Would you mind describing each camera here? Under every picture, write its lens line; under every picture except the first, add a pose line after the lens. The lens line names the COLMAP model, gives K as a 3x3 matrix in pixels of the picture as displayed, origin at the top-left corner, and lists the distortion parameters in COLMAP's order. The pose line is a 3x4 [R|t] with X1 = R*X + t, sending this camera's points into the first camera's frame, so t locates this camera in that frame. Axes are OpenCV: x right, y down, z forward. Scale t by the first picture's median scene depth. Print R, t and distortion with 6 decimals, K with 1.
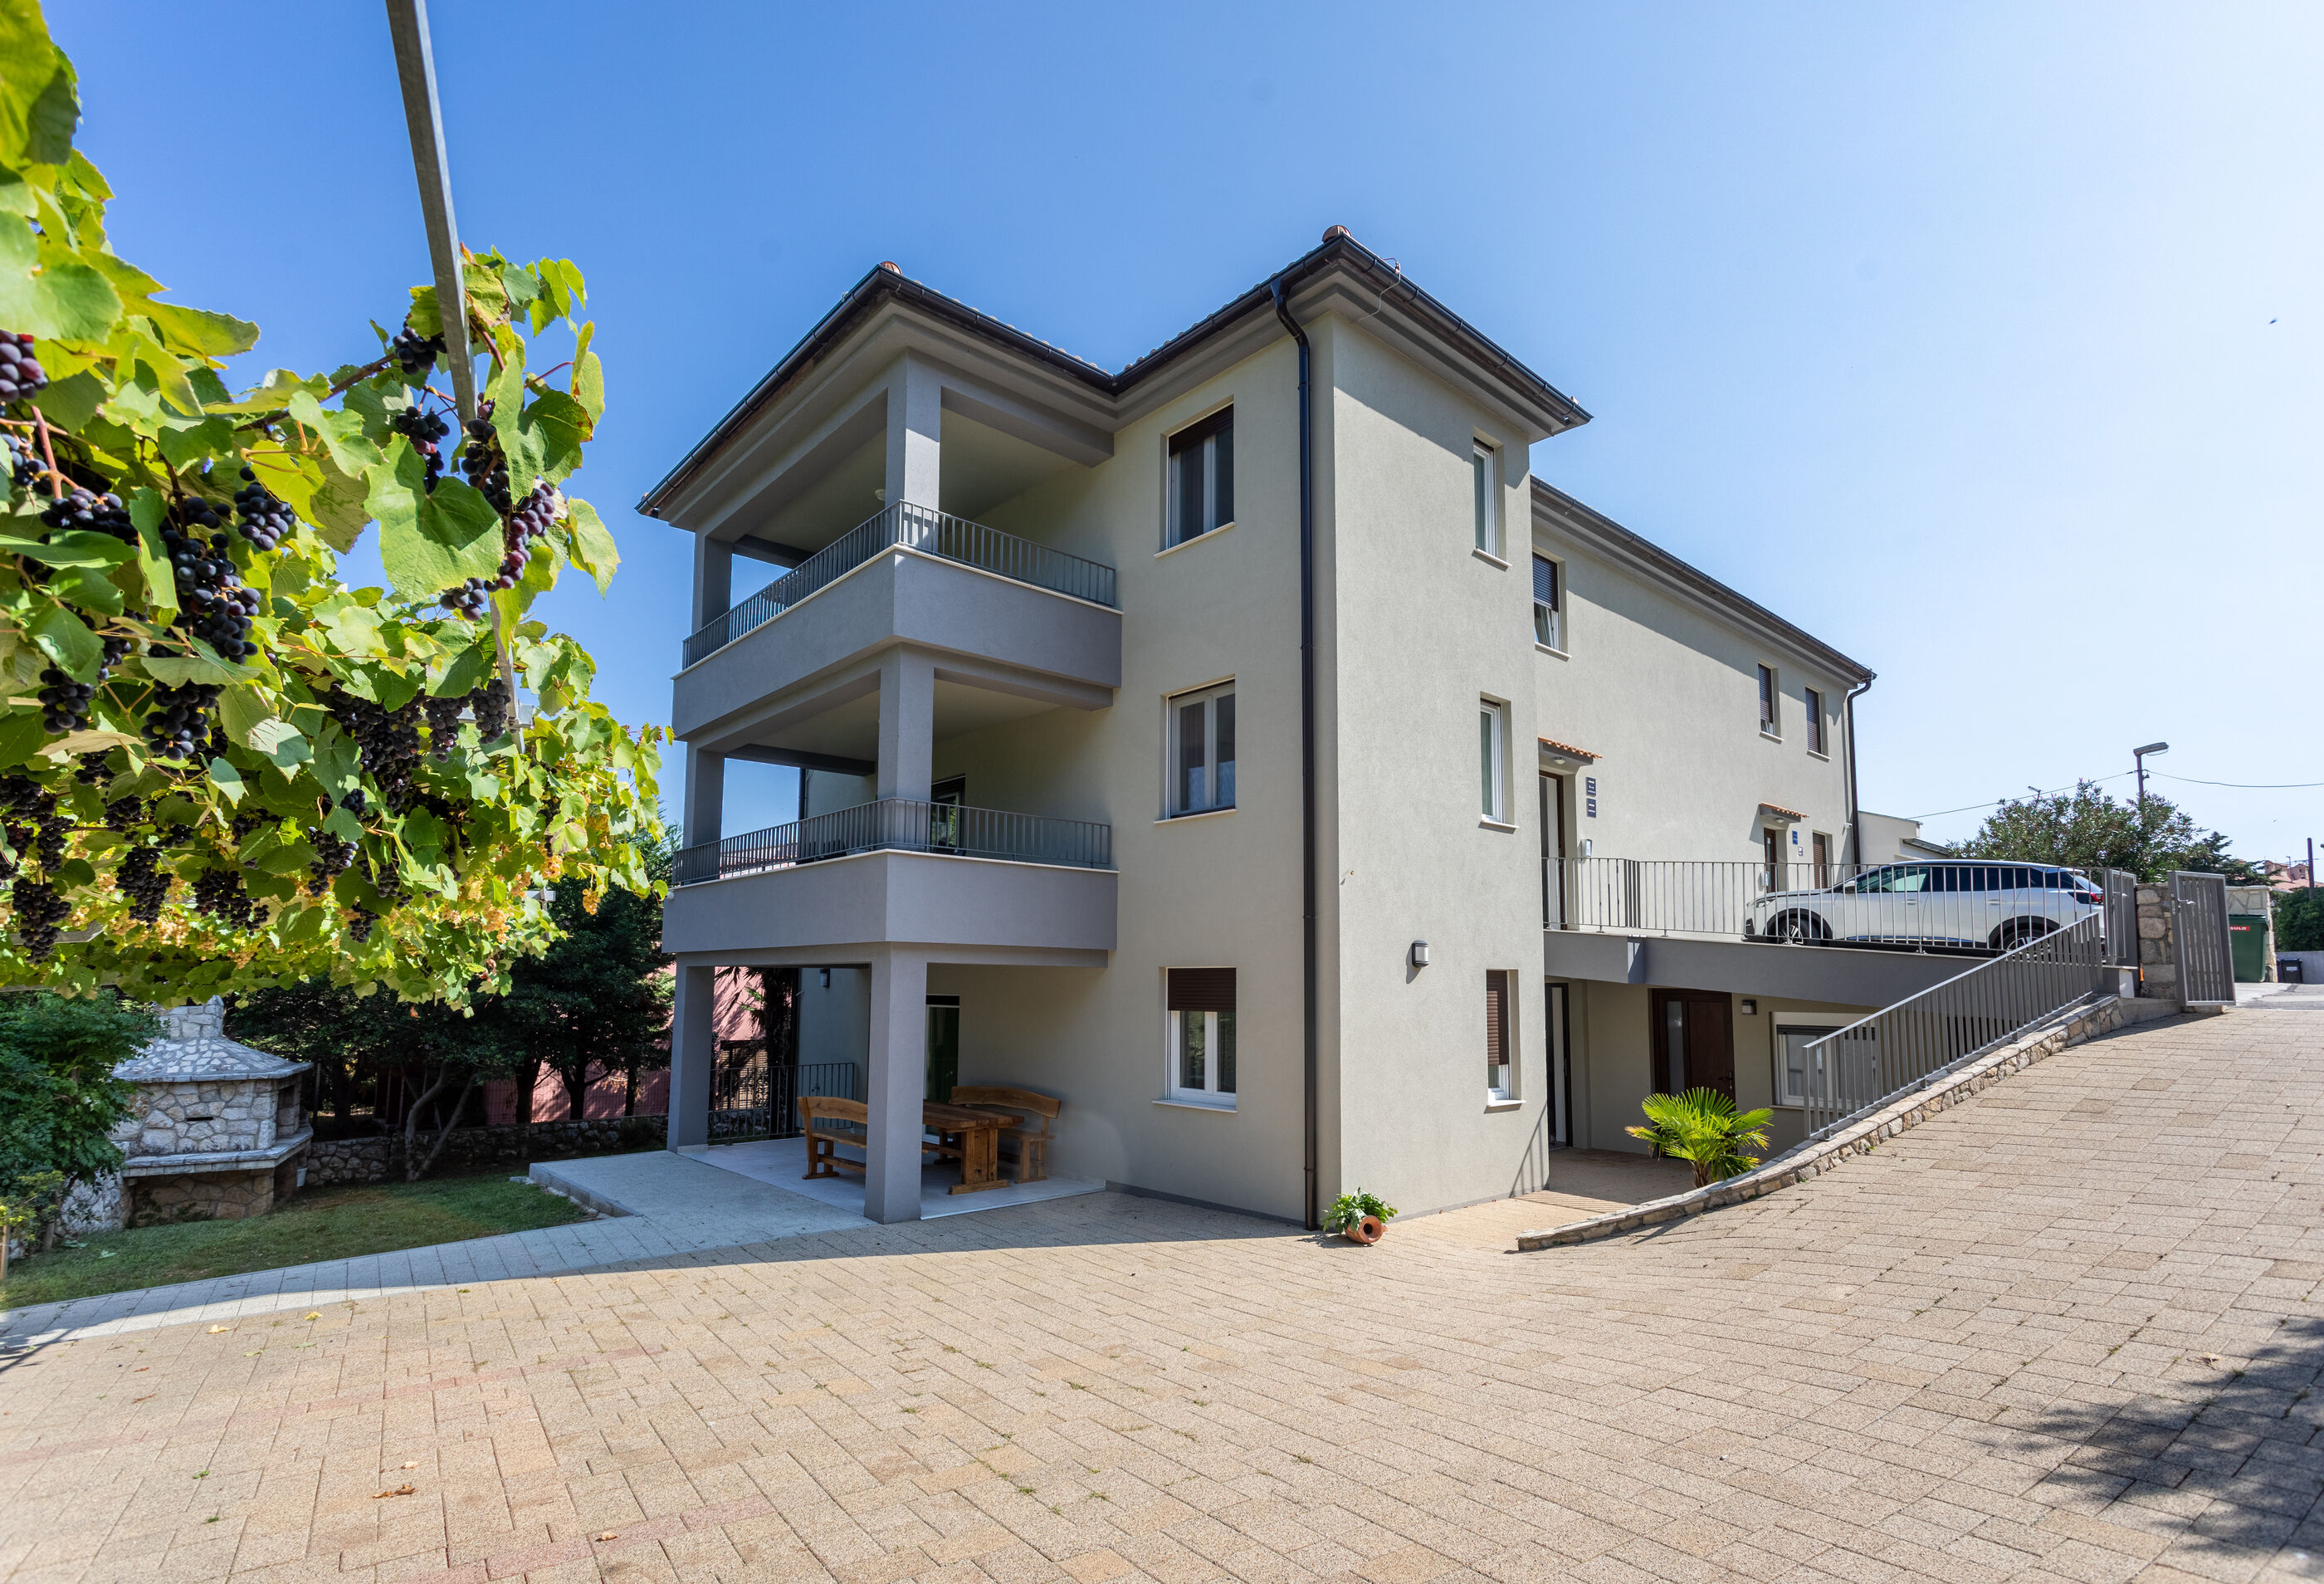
lens RADIAL K [[1121.4, 0, 1165.7], [0, 1121.4, 887.0], [0, 0, 1]] dist [0.022756, -0.000860]
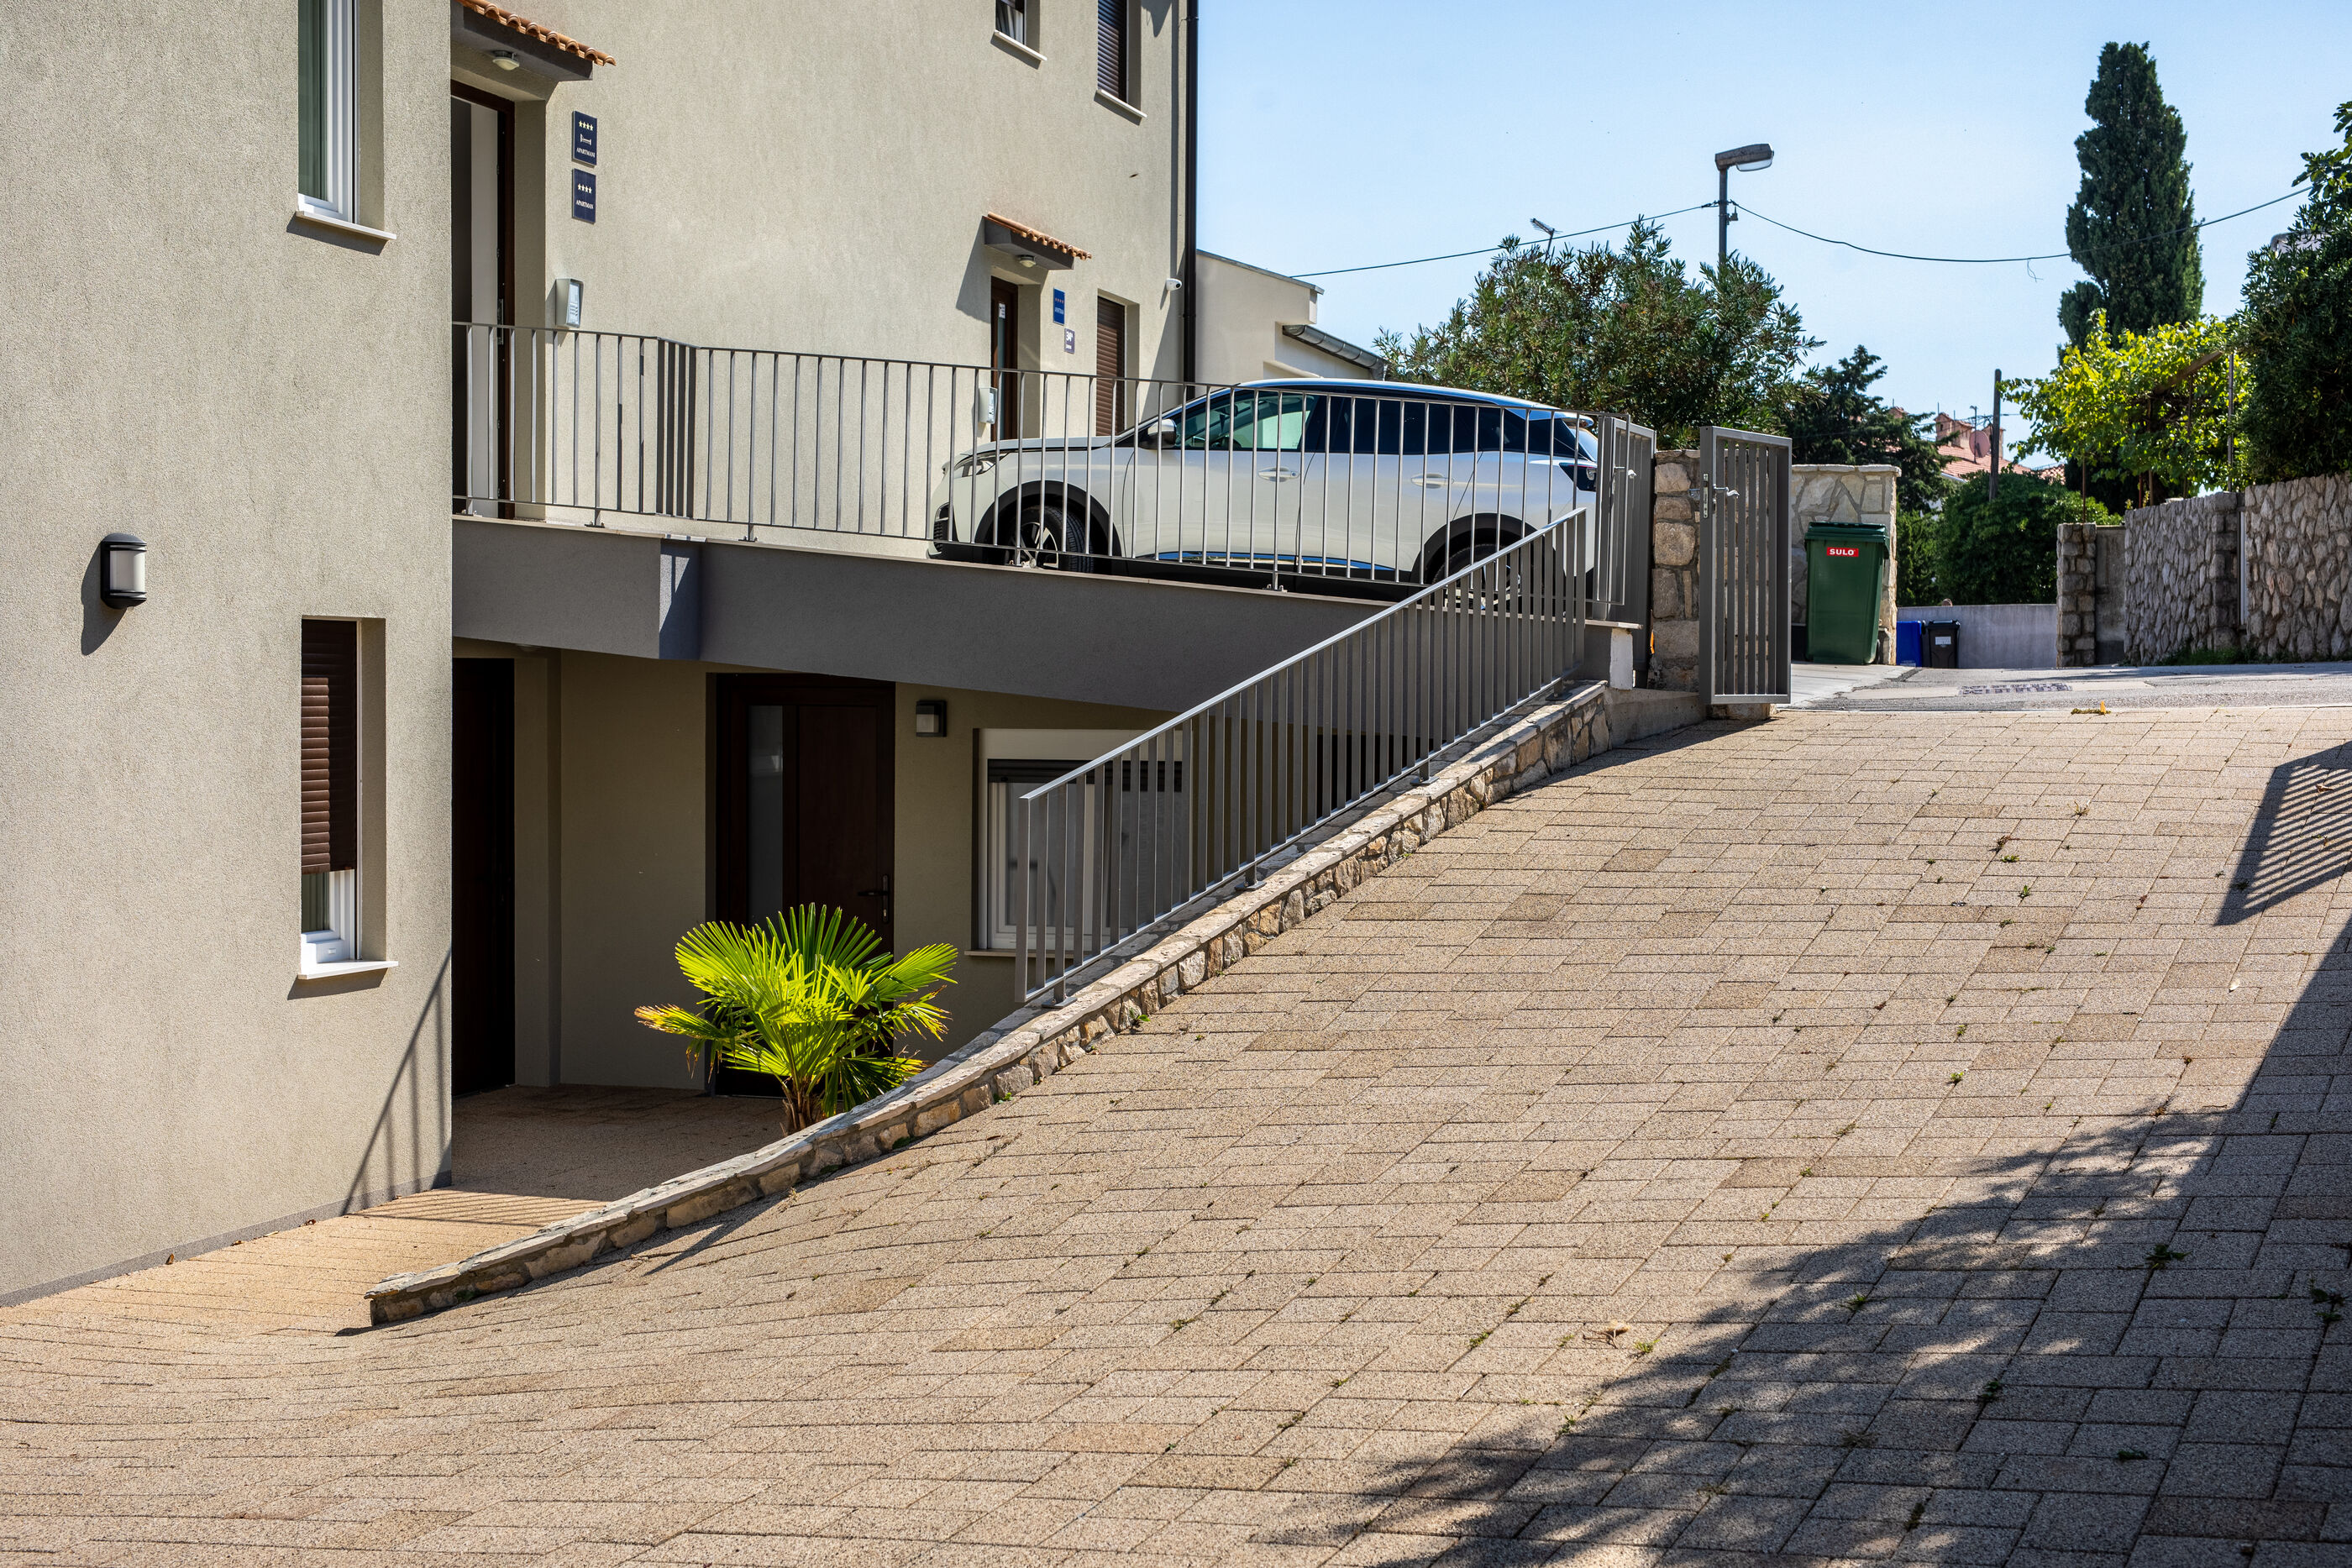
lens RADIAL K [[3276.9, 0, 1182.2], [0, 3276.9, 796.1], [0, 0, 1]] dist [-0.013849, 0.000000]
pose [[0.856594, -0.016827, 0.515717, -0.028852], [-0.046468, 0.992891, 0.109579, -0.000432], [-0.513894, -0.117829, 0.849723, -0.089930]]
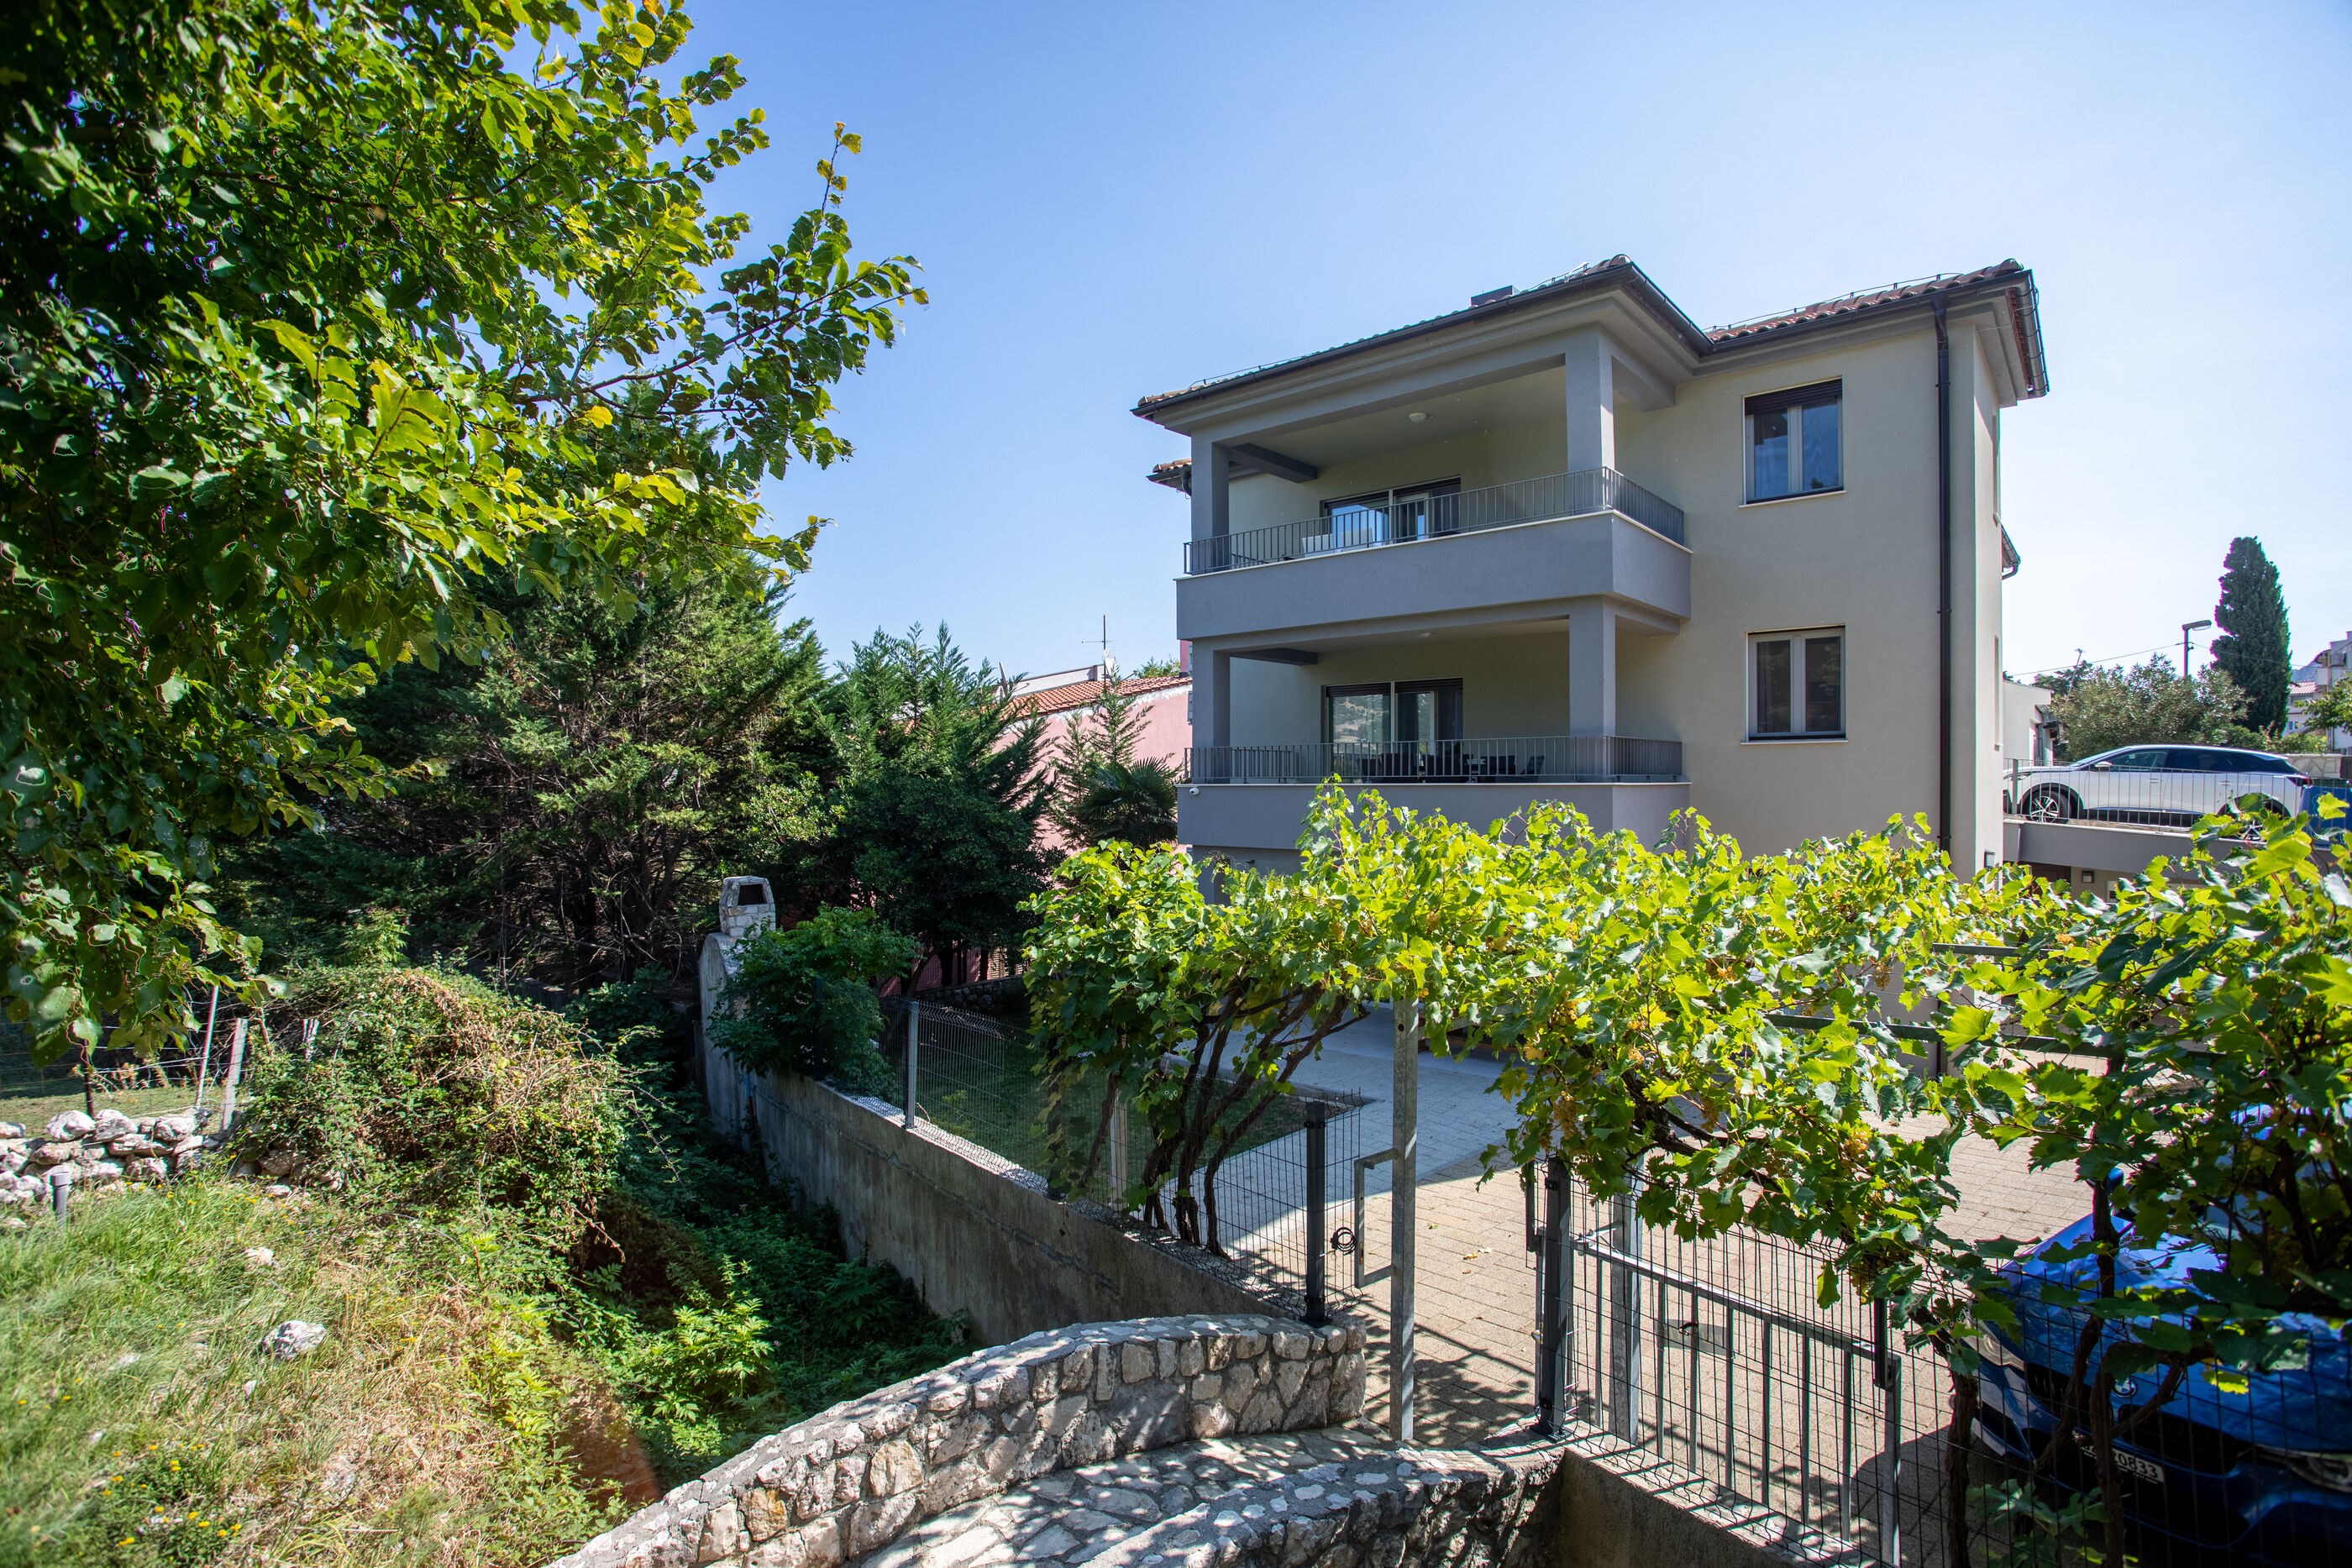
lens RADIAL K [[1141.6, 0, 1164.9], [0, 1141.6, 788.1], [0, 0, 1]] dist [-0.051457, 0.011709]
pose [[0.993297, -0.009632, 0.115190, -1.067661], [-0.001036, 0.995740, 0.092198, -0.174953], [-0.115587, -0.091700, 0.989055, -0.085167]]
